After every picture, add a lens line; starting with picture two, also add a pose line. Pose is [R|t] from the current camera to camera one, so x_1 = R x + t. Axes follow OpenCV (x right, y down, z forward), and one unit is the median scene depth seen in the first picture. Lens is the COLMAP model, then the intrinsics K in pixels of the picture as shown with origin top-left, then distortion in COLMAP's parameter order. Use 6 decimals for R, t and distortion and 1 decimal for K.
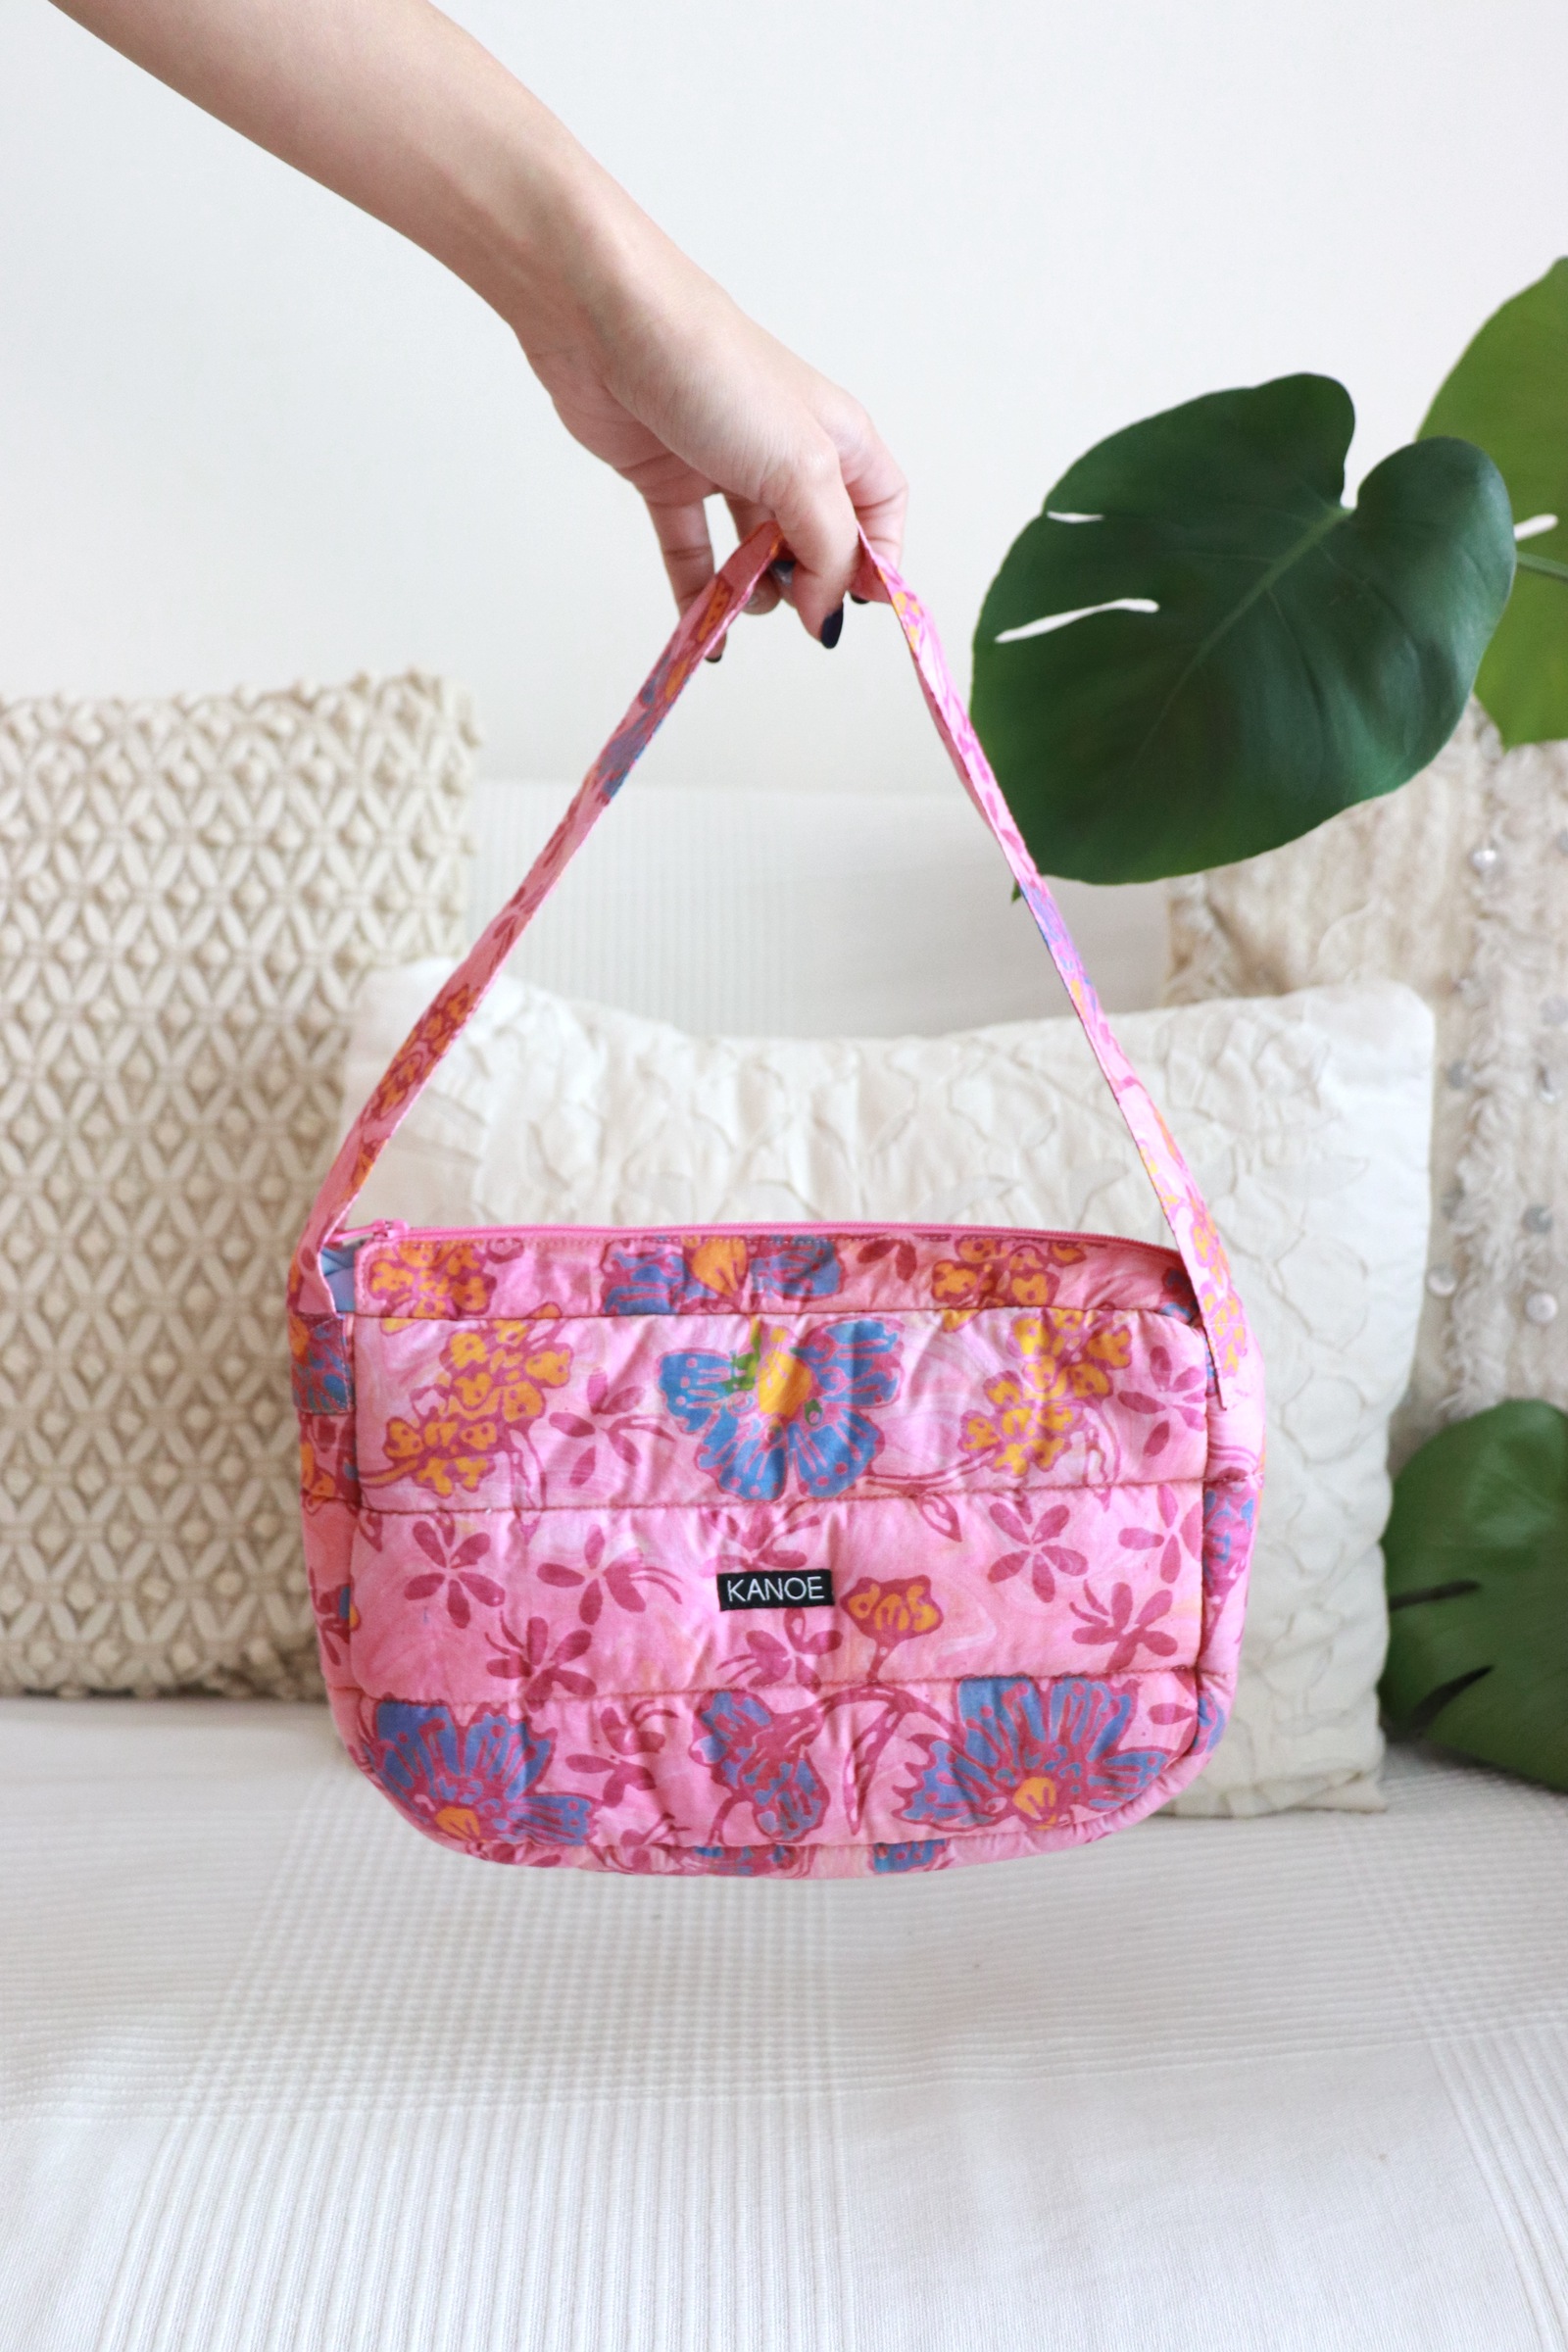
lens RADIAL K [[2348.1, 0, 795.7], [0, 2348.1, 1173.4], [0, 0, 1]] dist [-0.063178, 0.000000]
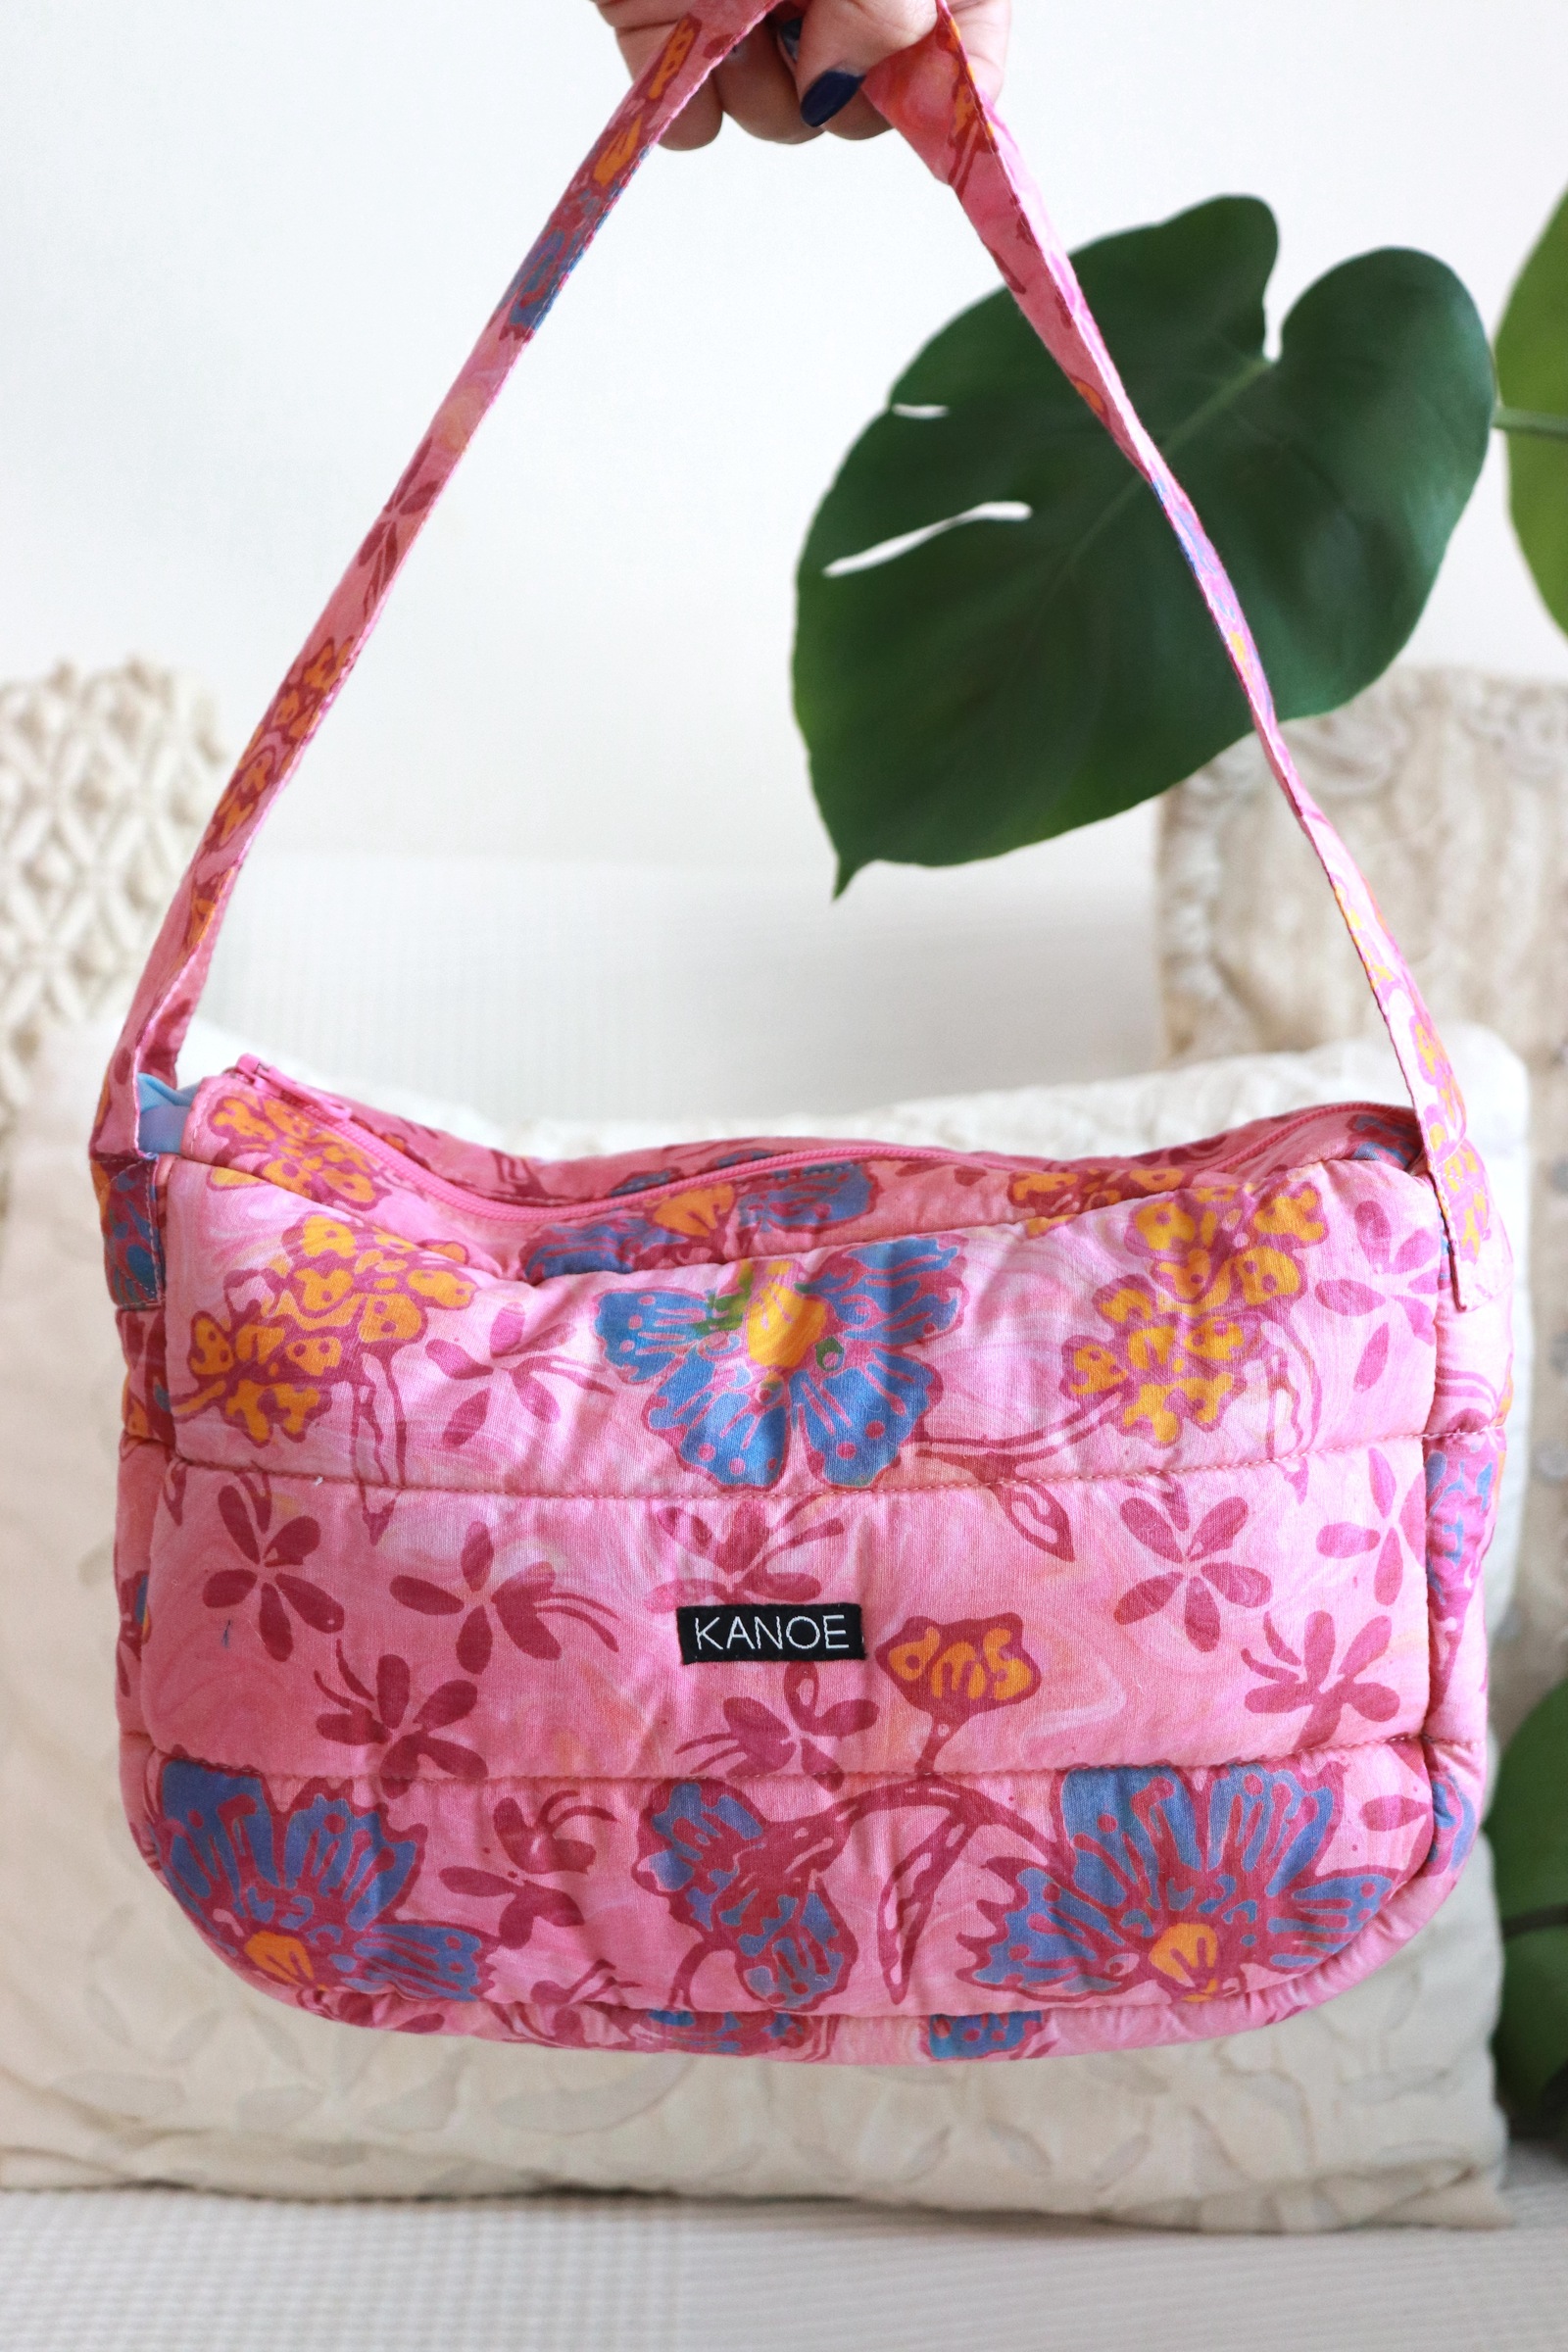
lens RADIAL K [[2994.6, 0, 790.5], [0, 2994.6, 1170.5], [0, 0, 1]] dist [0.036355, 0.000000]
pose [[0.999877, -0.006973, 0.014057, 0.030979], [0.008899, 0.989832, -0.141961, 0.085684], [-0.012924, 0.142069, 0.989772, 0.084385]]
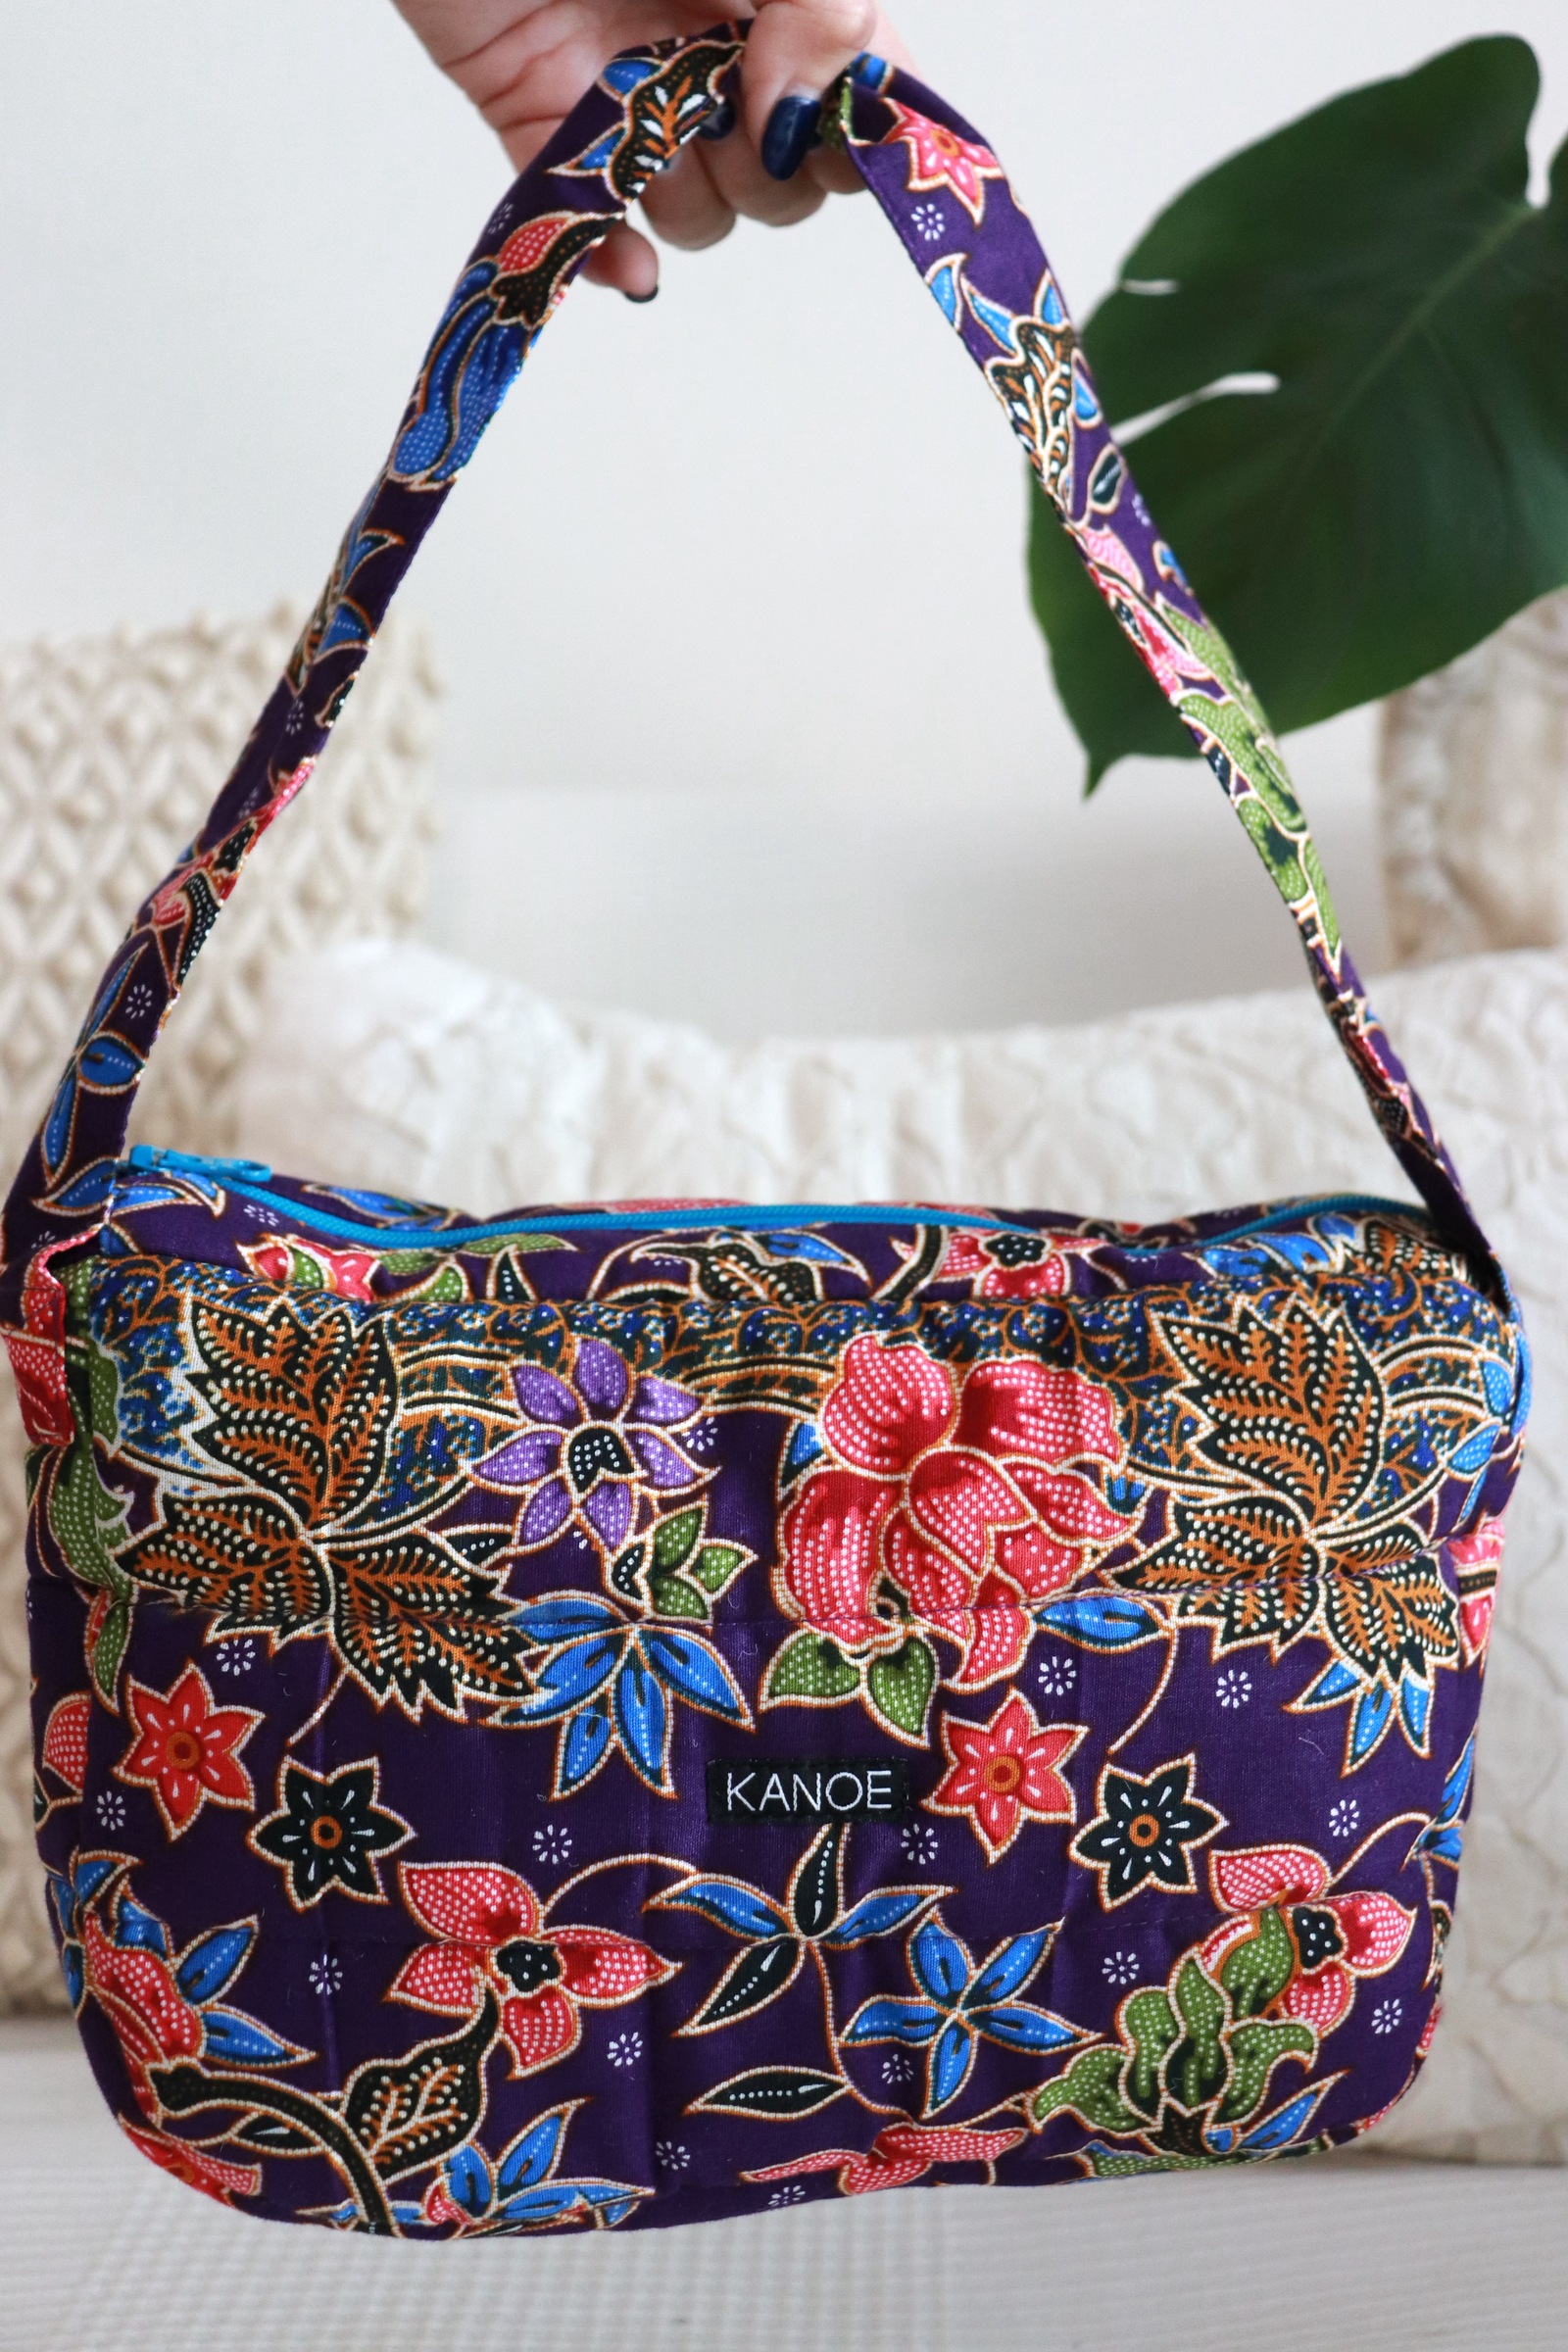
lens RADIAL K [[2687.2, 0, 812.9], [0, 2687.2, 1146.9], [0, 0, 1]] dist [-0.006857, 0.000000]
pose [[0.998818, -0.028749, -0.039198, 0.012761], [0.023628, 0.991831, -0.125353, 0.074385], [0.042482, 0.124279, 0.991338, 0.186869]]
